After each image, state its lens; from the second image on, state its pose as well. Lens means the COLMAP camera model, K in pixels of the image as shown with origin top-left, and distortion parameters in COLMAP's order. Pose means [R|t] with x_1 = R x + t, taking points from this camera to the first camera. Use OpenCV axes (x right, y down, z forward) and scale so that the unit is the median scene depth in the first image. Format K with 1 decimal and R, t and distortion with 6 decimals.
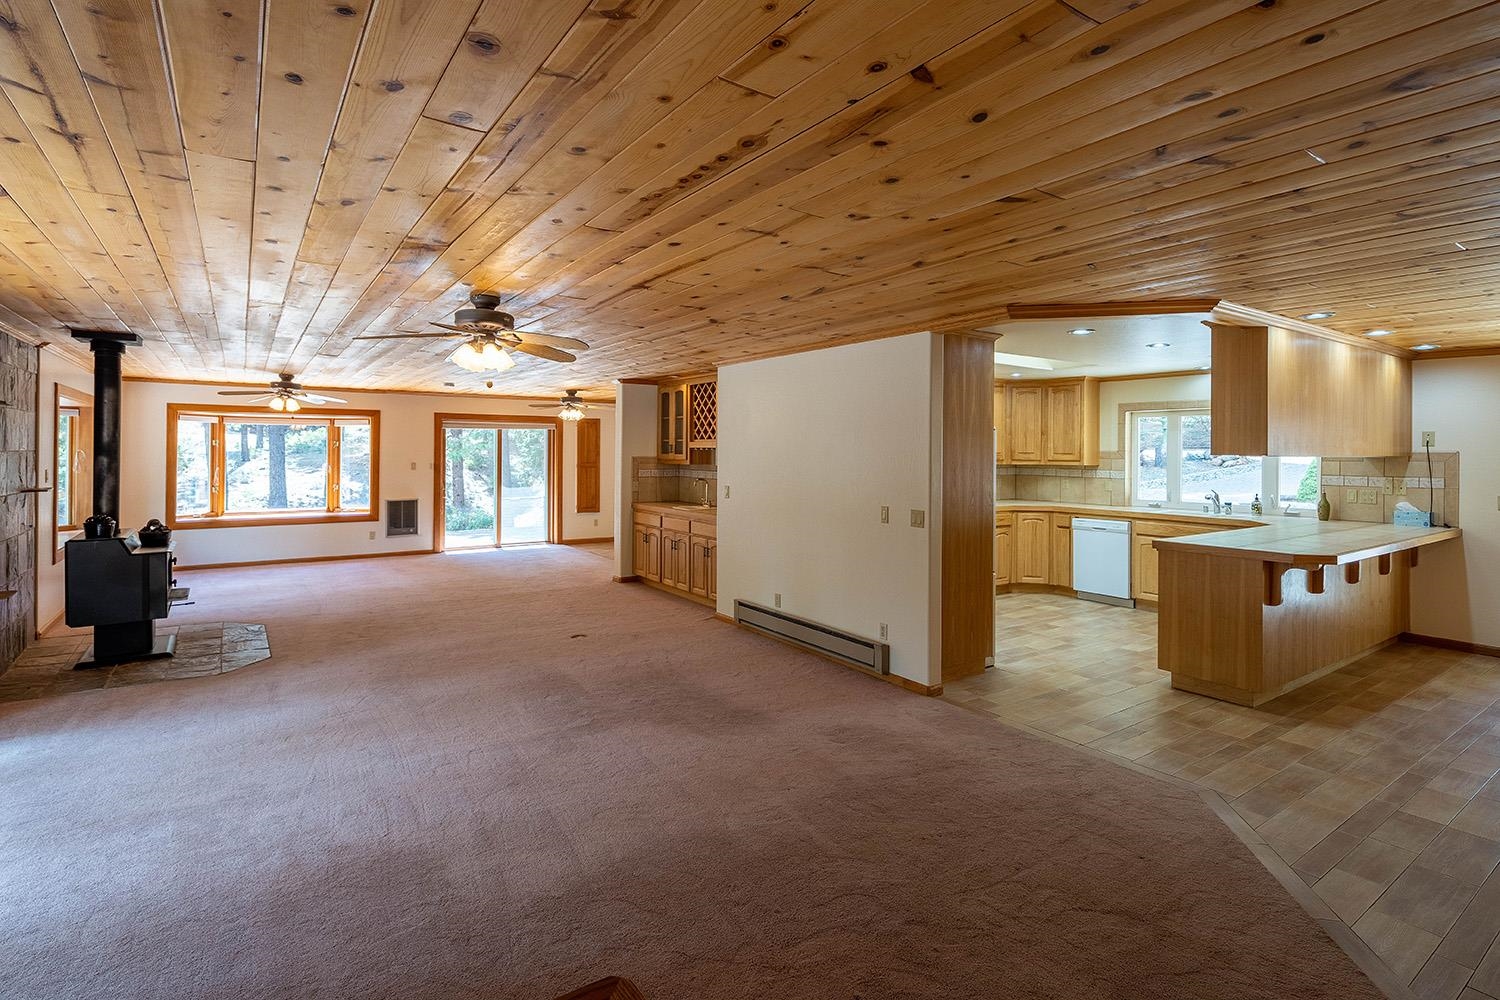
lens RADIAL K [[740.3, 0, 736.3], [0, 740.3, 452.0], [0, 0, 1]] dist [0.000802, -0.000179]
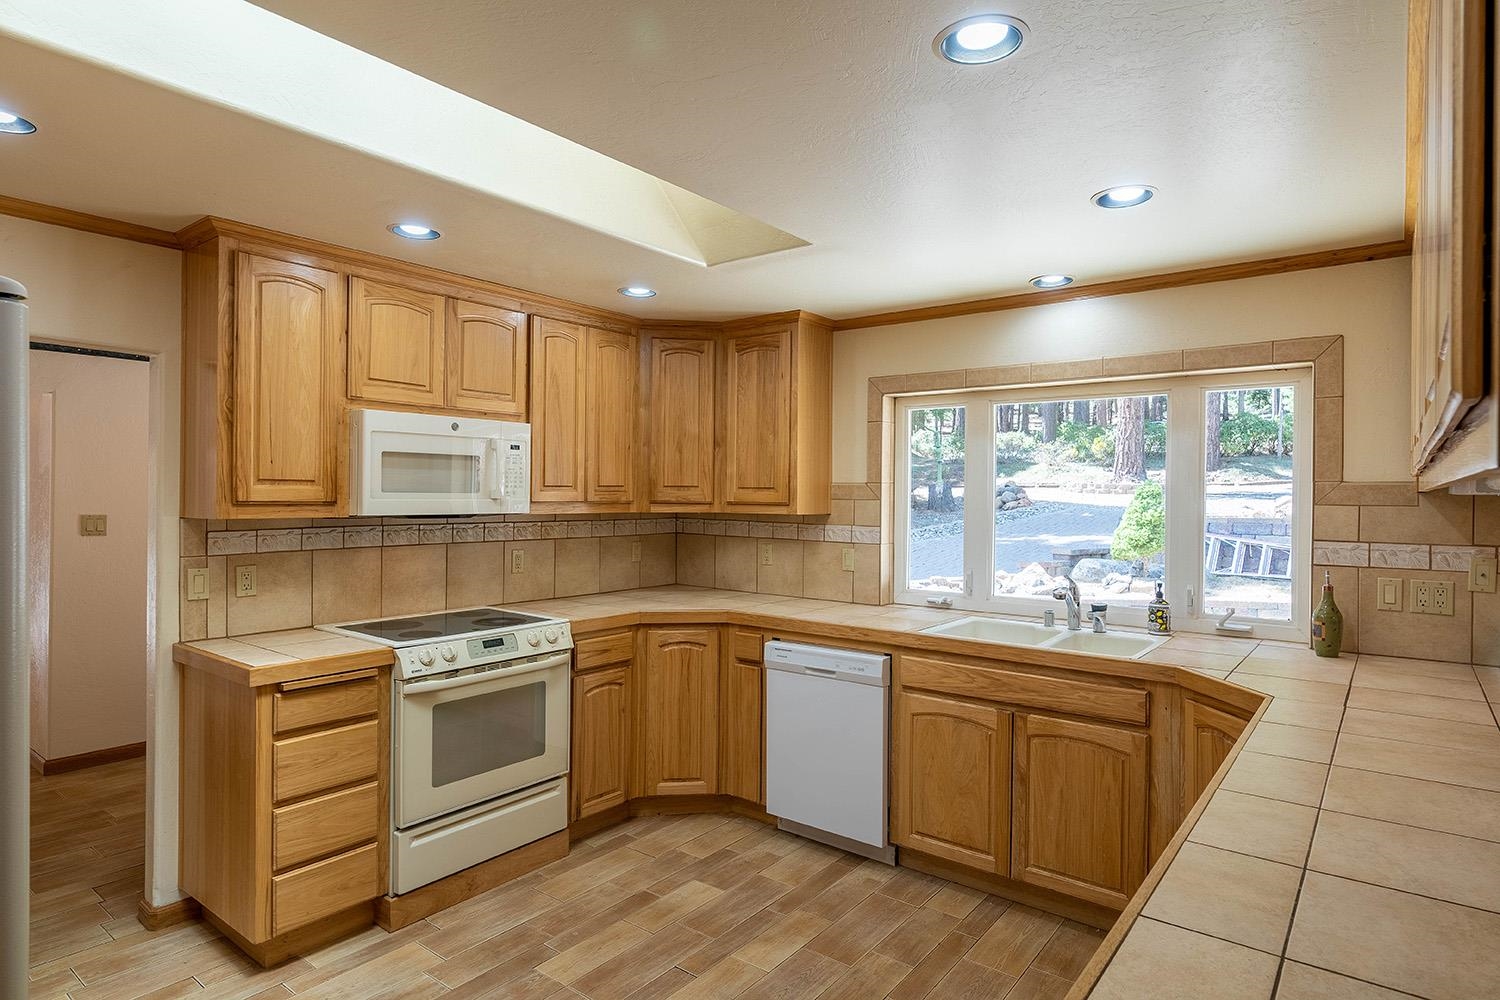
lens RADIAL K [[831.1, 0, 749.9], [0, 831.1, 494.5], [0, 0, 1]] dist [-0.000373, 0.000442]
pose [[0.952525, 0.002135, 0.304453, 0.292220], [-0.002945, 0.999993, 0.002203, 0.005058], [-0.304446, -0.002995, 0.952525, 0.537420]]
